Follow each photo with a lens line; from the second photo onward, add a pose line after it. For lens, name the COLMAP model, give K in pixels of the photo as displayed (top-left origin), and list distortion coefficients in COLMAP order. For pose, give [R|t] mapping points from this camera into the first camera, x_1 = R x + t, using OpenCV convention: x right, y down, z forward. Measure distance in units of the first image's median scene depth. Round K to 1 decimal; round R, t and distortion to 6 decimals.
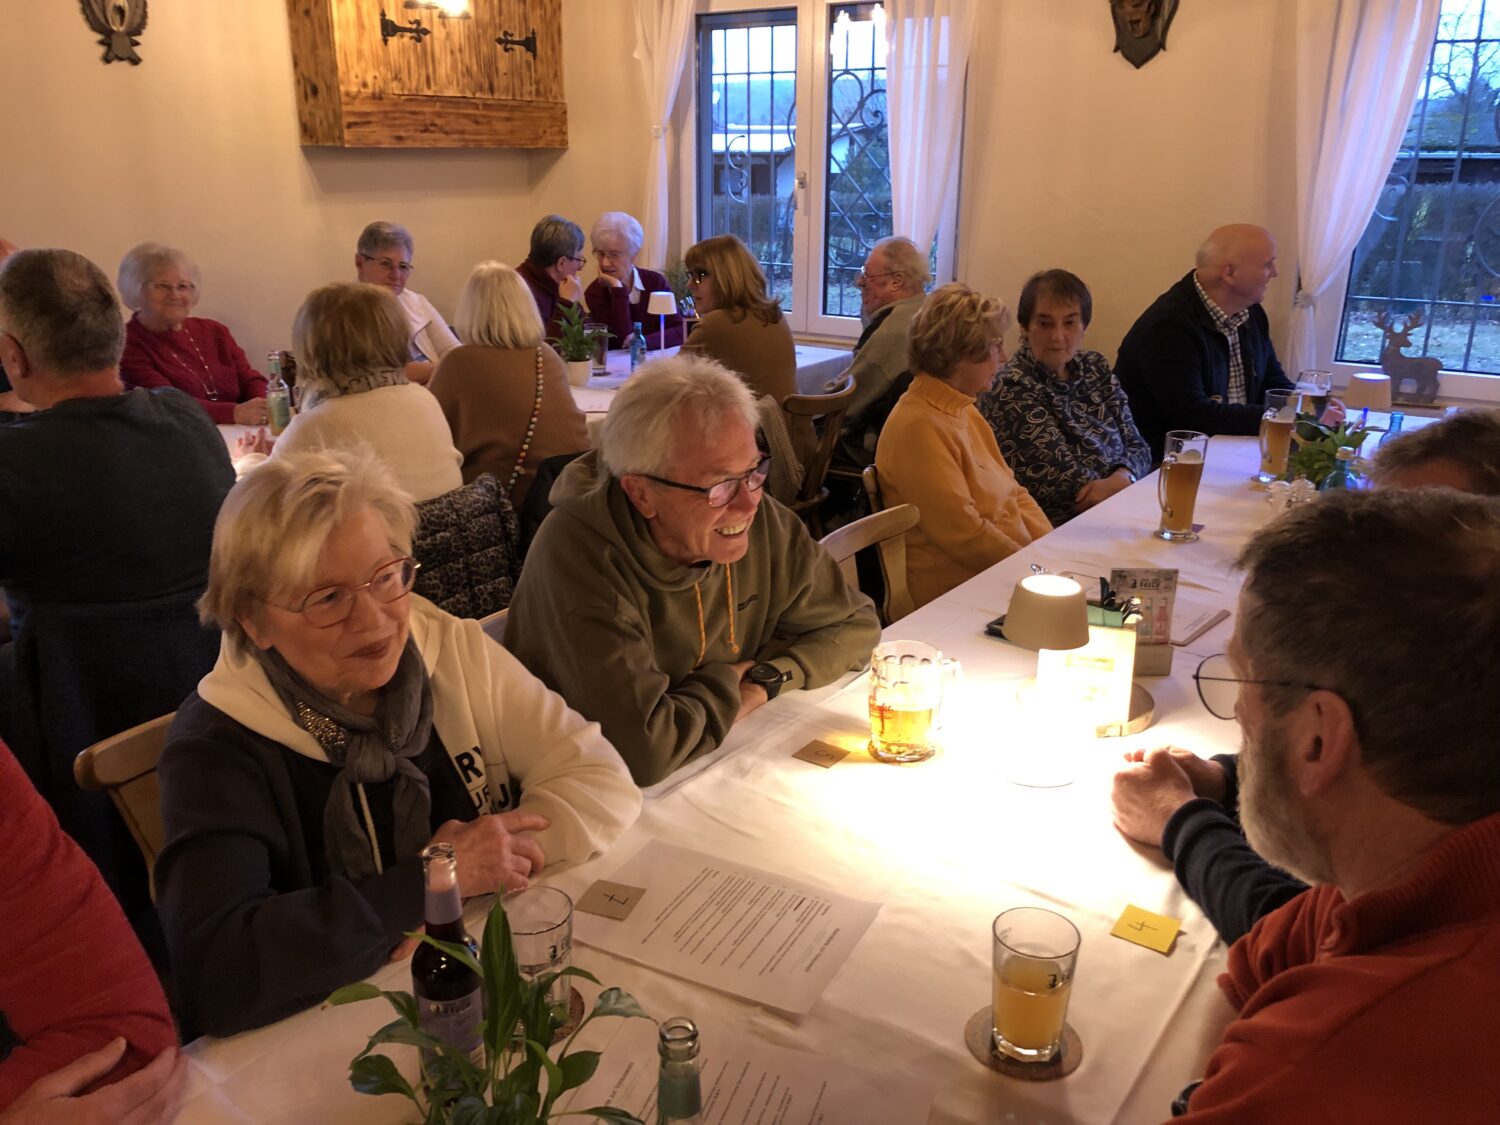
lens RADIAL K [[1210.7, 0, 740.6], [0, 1210.7, 557.8], [0, 0, 1]] dist [0.028535, -0.016509]
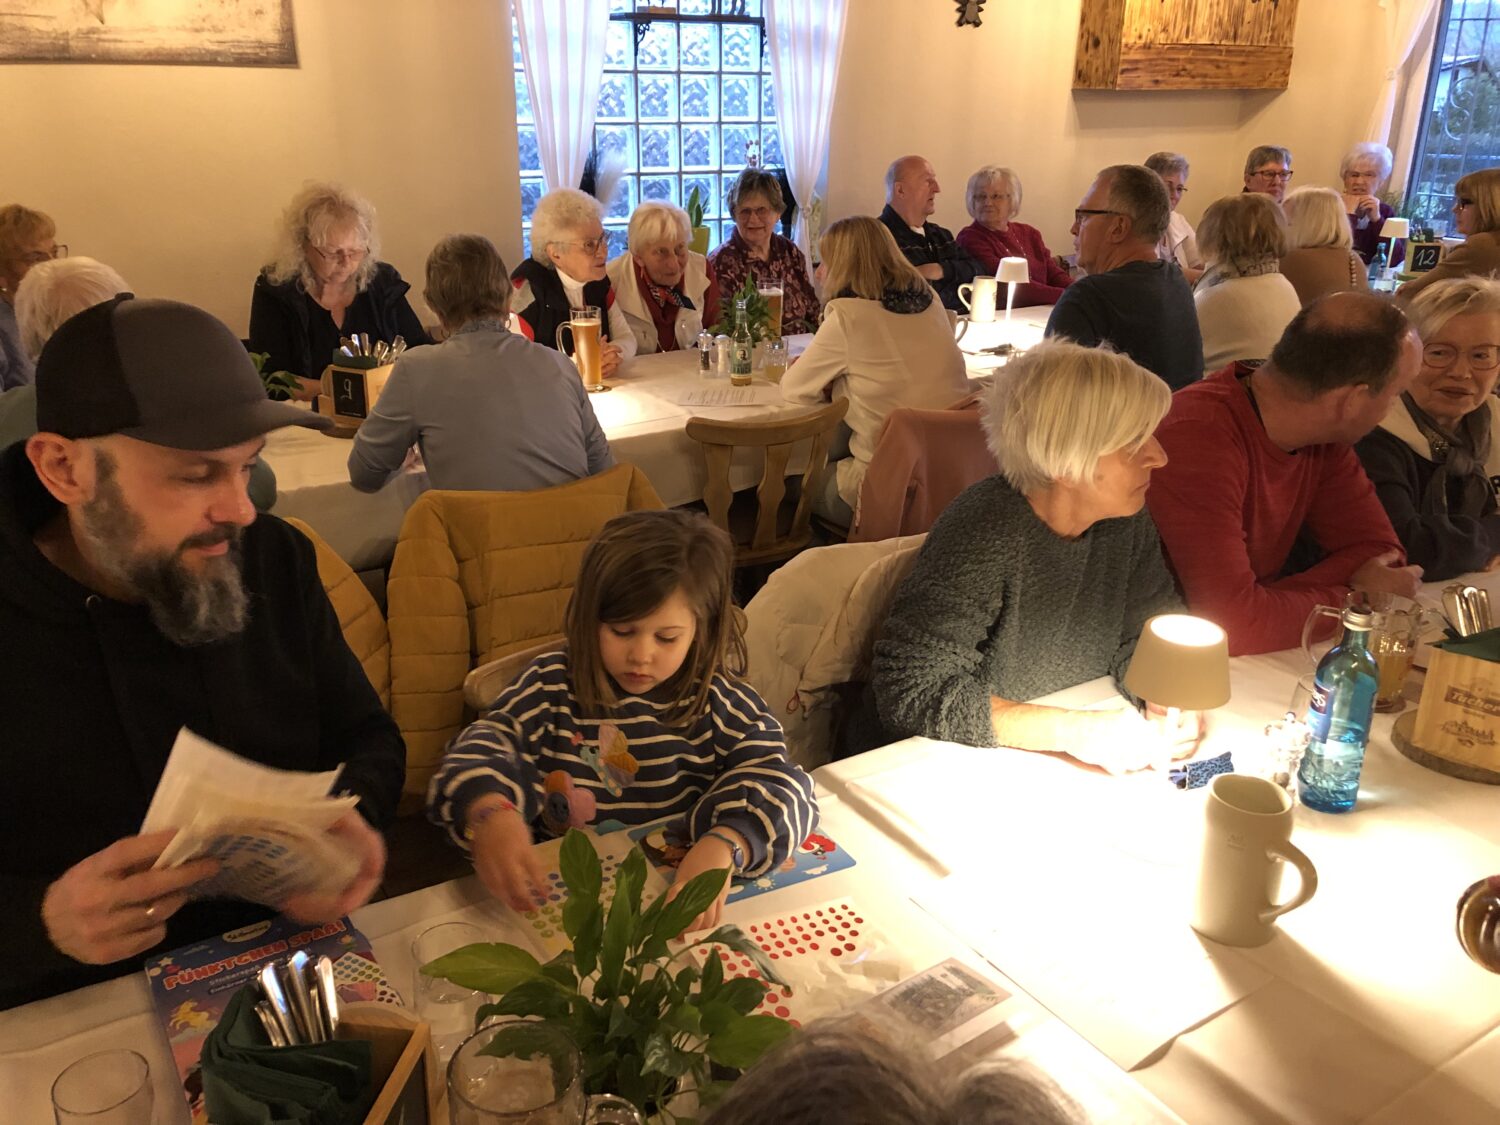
lens RADIAL K [[1210.7, 0, 740.6], [0, 1210.7, 557.8], [0, 0, 1]] dist [0.028535, -0.016509]
pose [[0.922972, 0.135573, -0.360199, -0.164158], [-0.120628, 0.990648, 0.063766, 0.085298], [0.365476, -0.015404, 0.930693, -0.253293]]
